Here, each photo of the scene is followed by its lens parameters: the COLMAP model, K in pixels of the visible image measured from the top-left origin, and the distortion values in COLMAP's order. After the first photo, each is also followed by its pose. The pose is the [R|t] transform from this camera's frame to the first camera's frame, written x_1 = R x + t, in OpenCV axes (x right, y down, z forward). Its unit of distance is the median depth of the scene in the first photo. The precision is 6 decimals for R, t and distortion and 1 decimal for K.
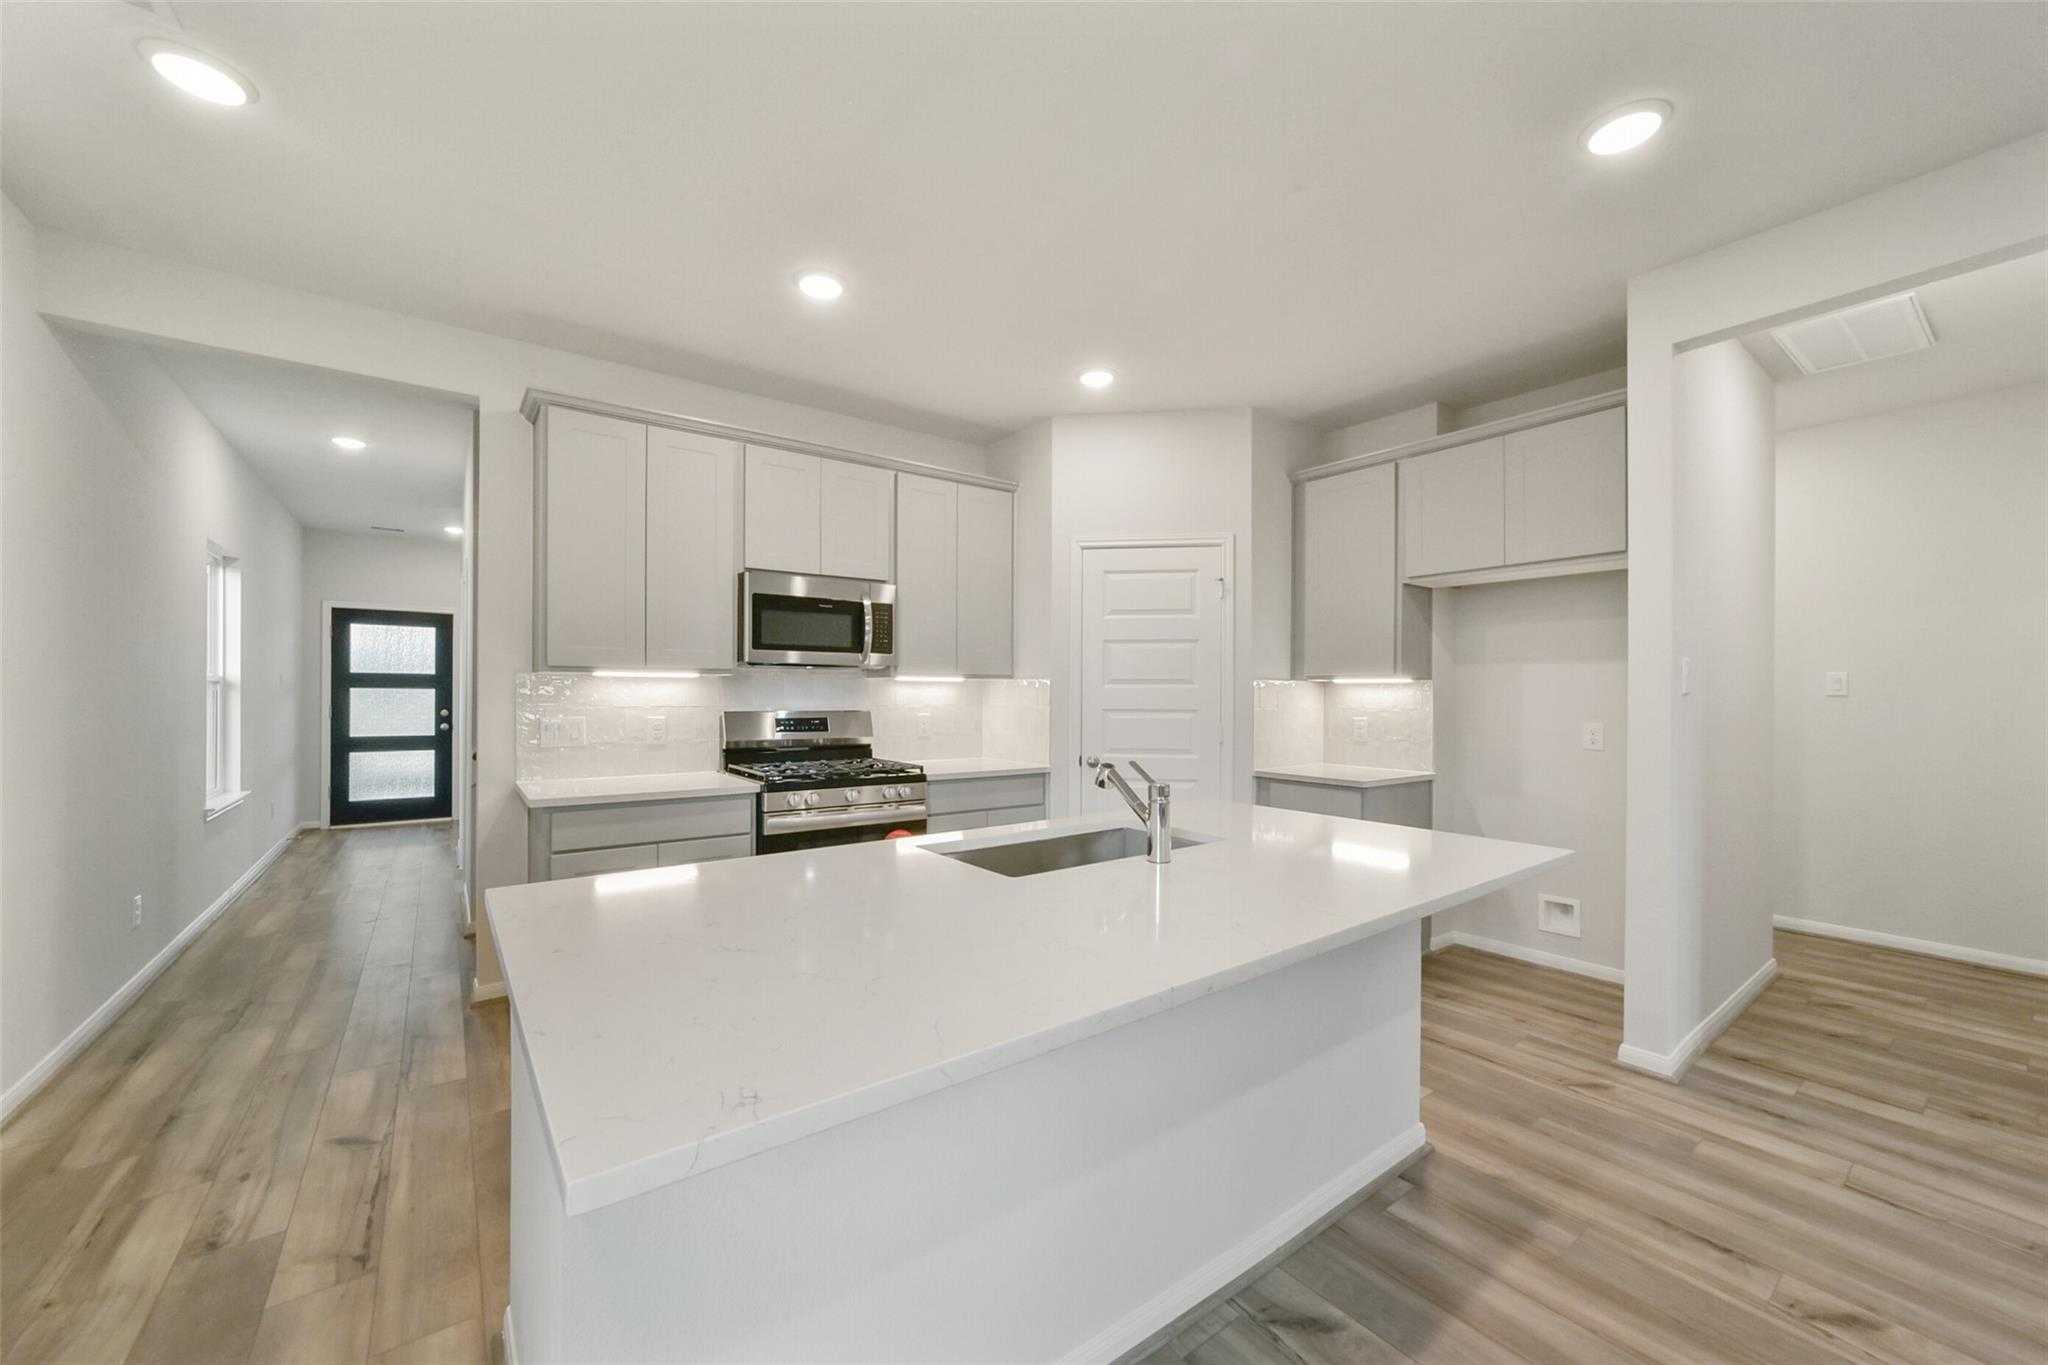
lens RADIAL K [[795.3, 0, 1023.2], [0, 795.3, 691.1], [0, 0, 1]] dist [-0.002502, 0.002038]
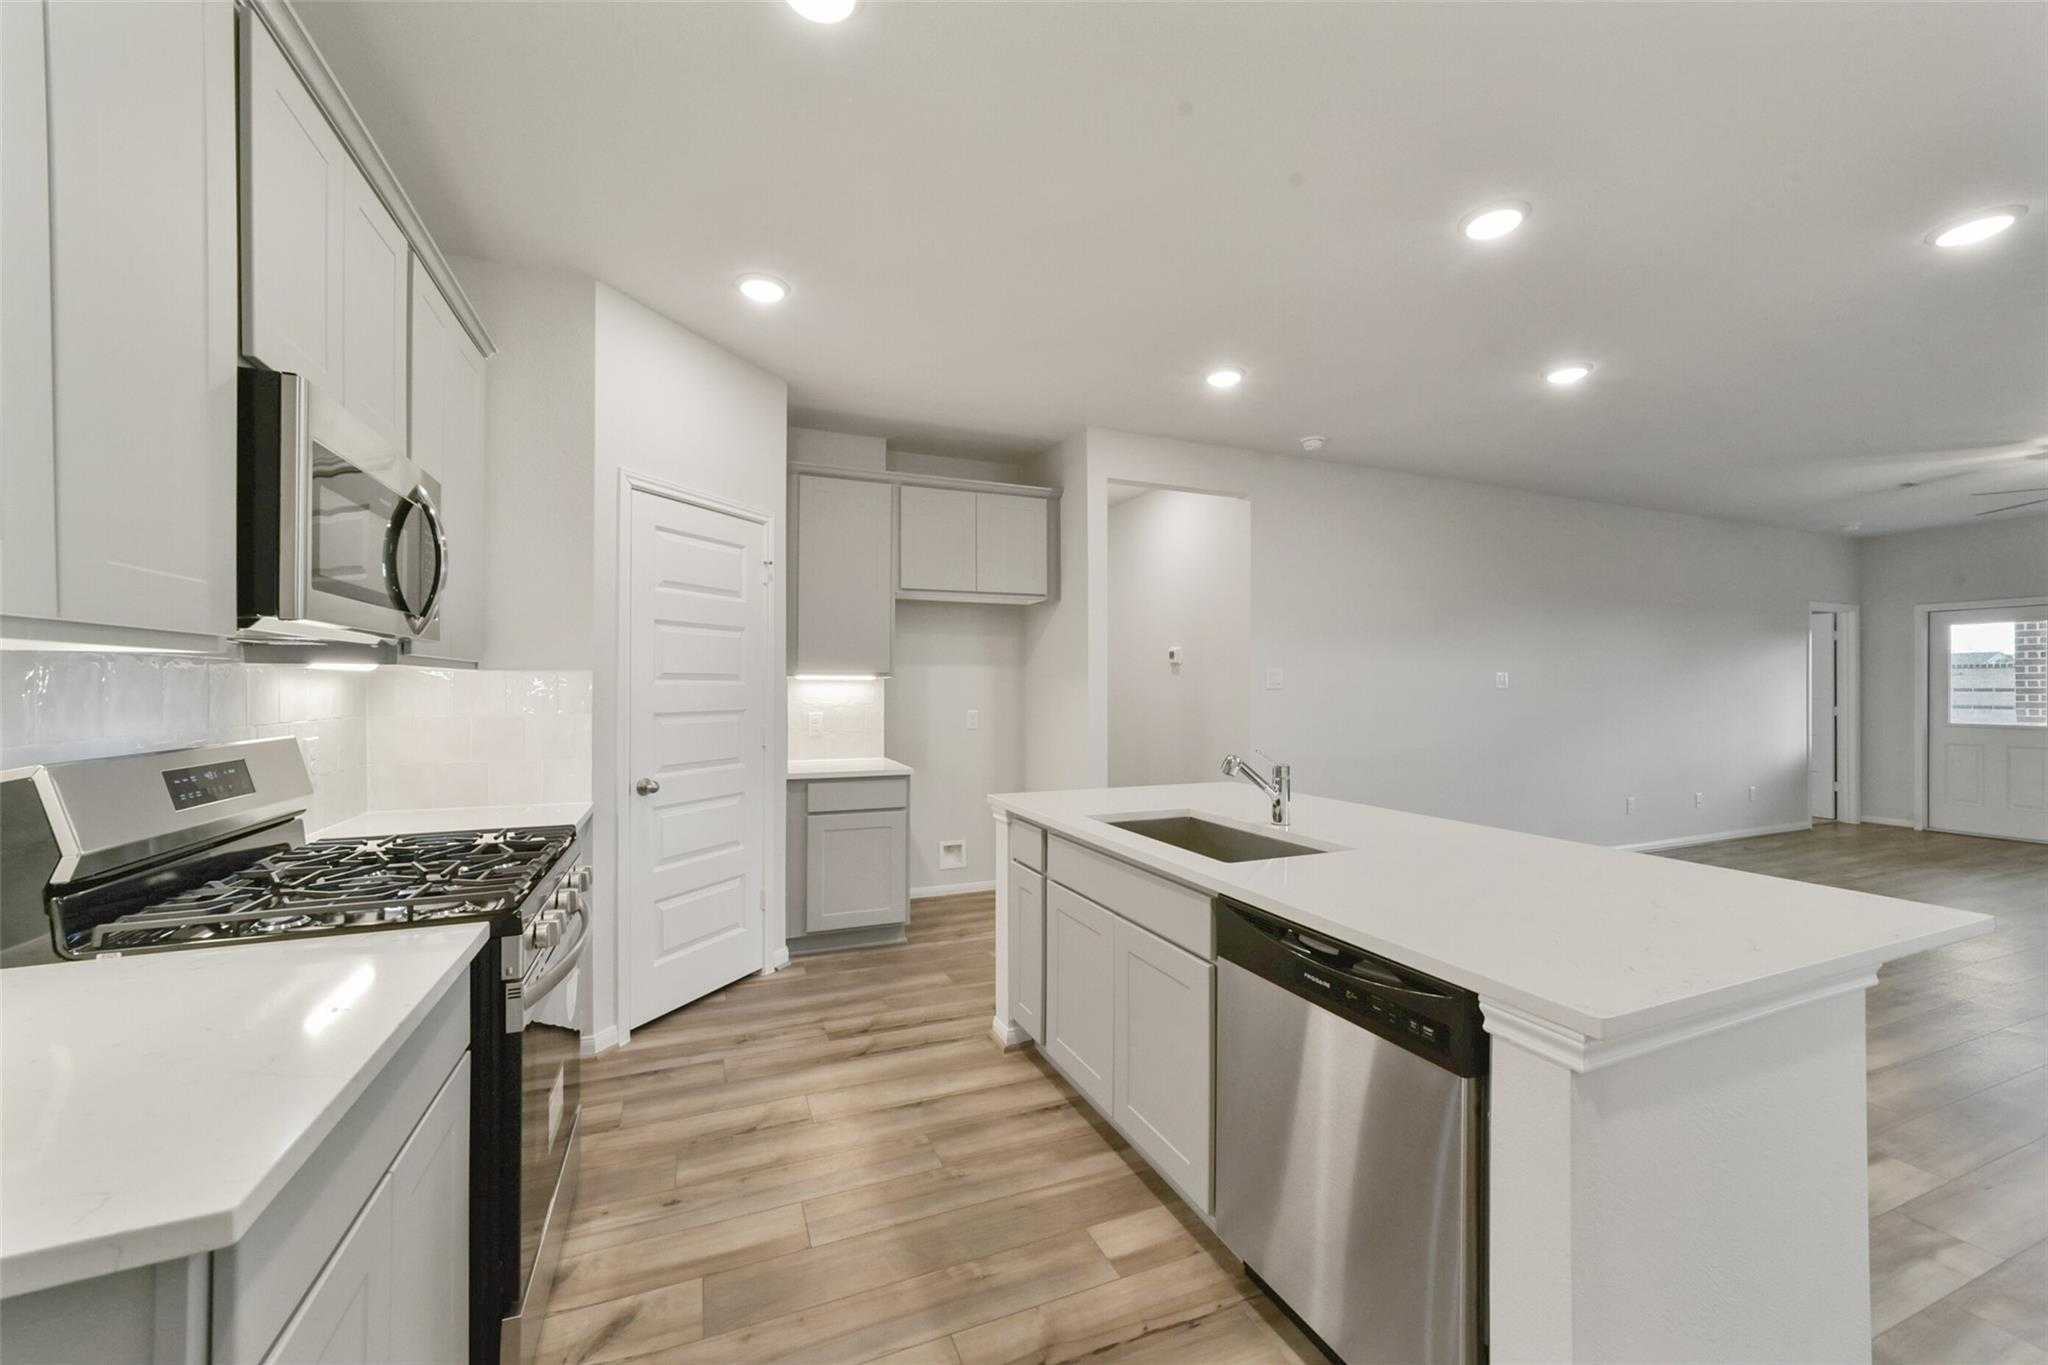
lens RADIAL K [[795.3, 0, 1031.7], [0, 795.3, 683.8], [0, 0, 1]] dist [-0.002502, 0.002038]
pose [[0.237343, -0.000268, 0.971426, -0.549139], [-0.002916, 0.999995, 0.000988, -0.006893], [-0.971421, -0.003067, 0.237341, 0.508269]]
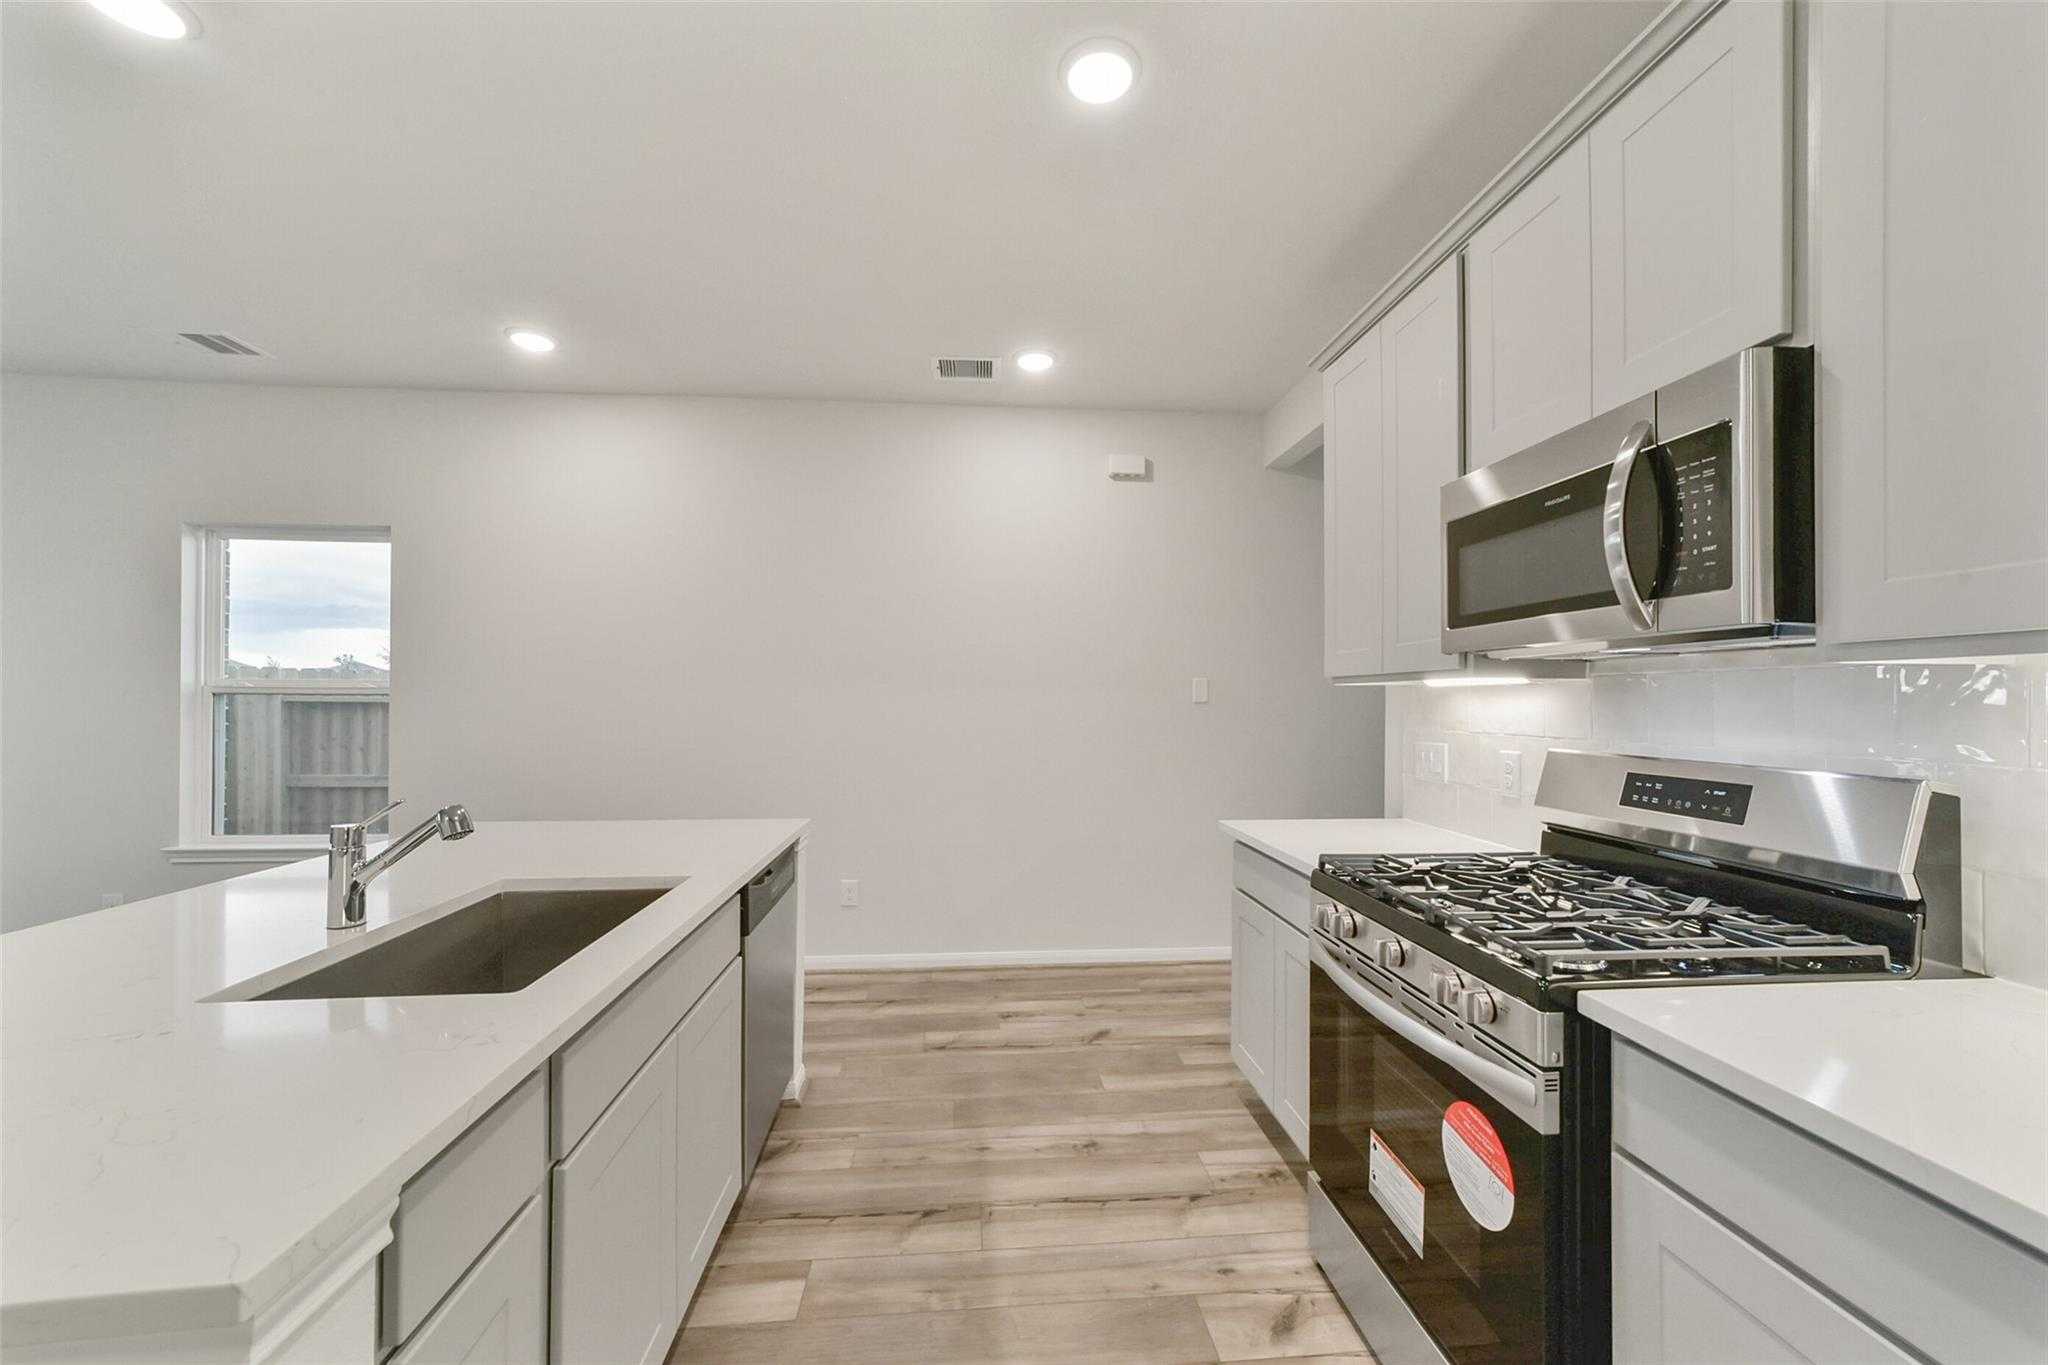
lens RADIAL K [[795.3, 0, 1020.5], [0, 795.3, 689.5], [0, 0, 1]] dist [-0.002502, 0.002038]
pose [[-0.532267, -0.017360, -0.846398, 0.223262], [-0.004998, 0.999837, -0.017364, -0.001637], [0.846562, -0.005011, -0.532267, 0.914262]]
